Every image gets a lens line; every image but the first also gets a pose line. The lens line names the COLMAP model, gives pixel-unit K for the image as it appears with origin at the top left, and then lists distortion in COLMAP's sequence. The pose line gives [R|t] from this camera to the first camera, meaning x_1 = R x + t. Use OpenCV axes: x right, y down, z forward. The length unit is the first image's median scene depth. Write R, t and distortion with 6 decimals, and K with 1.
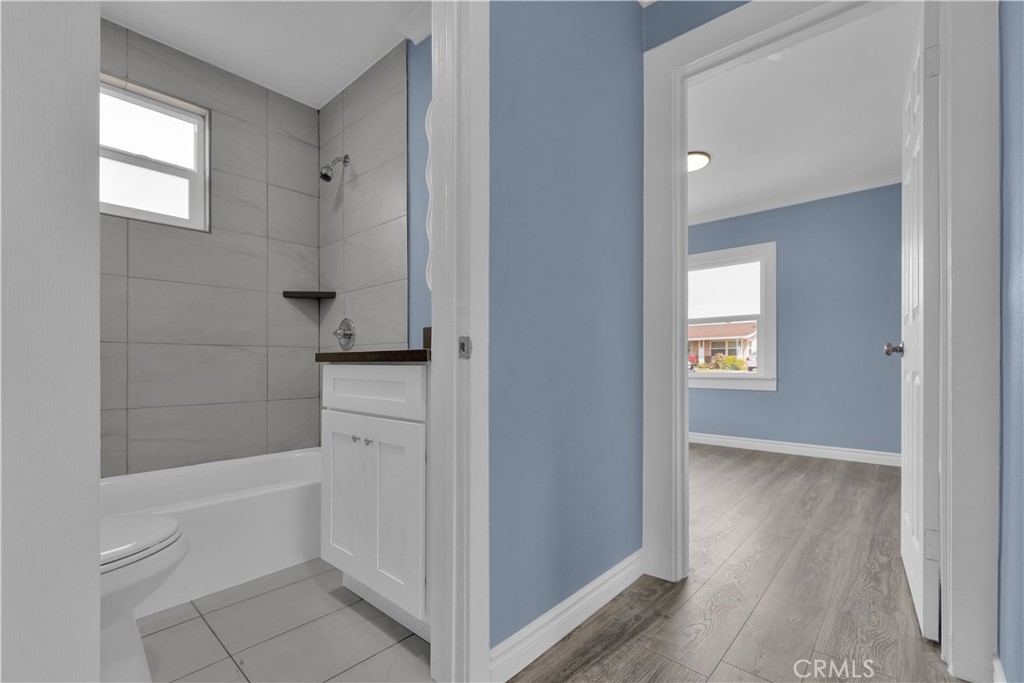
lens RADIAL K [[449.4, 0, 508.9], [0, 449.4, 361.8], [0, 0, 1]] dist [0.001056, 0.000272]
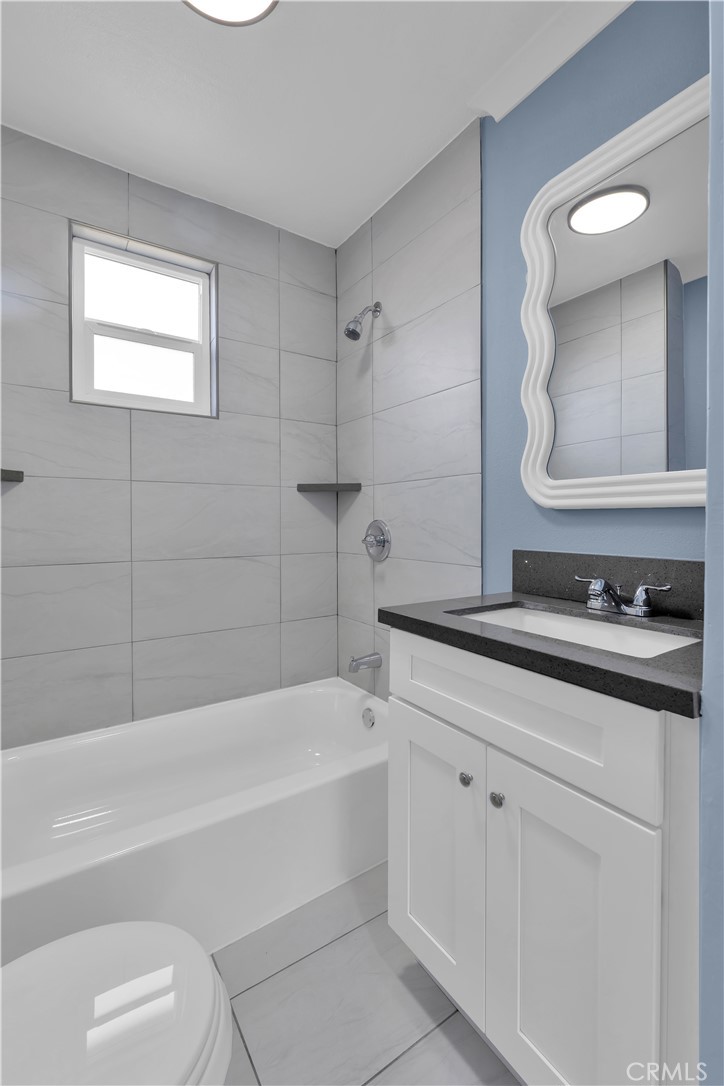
lens RADIAL K [[470.3, 0, 363.4], [0, 470.3, 523.1], [0, 0, 1]] dist [-0.000214, 0.000118]
pose [[0.970603, 0.001918, -0.240678, -0.200487], [0.001586, 0.999896, 0.014364, -0.106187], [0.240681, -0.014324, 0.970499, 0.234642]]
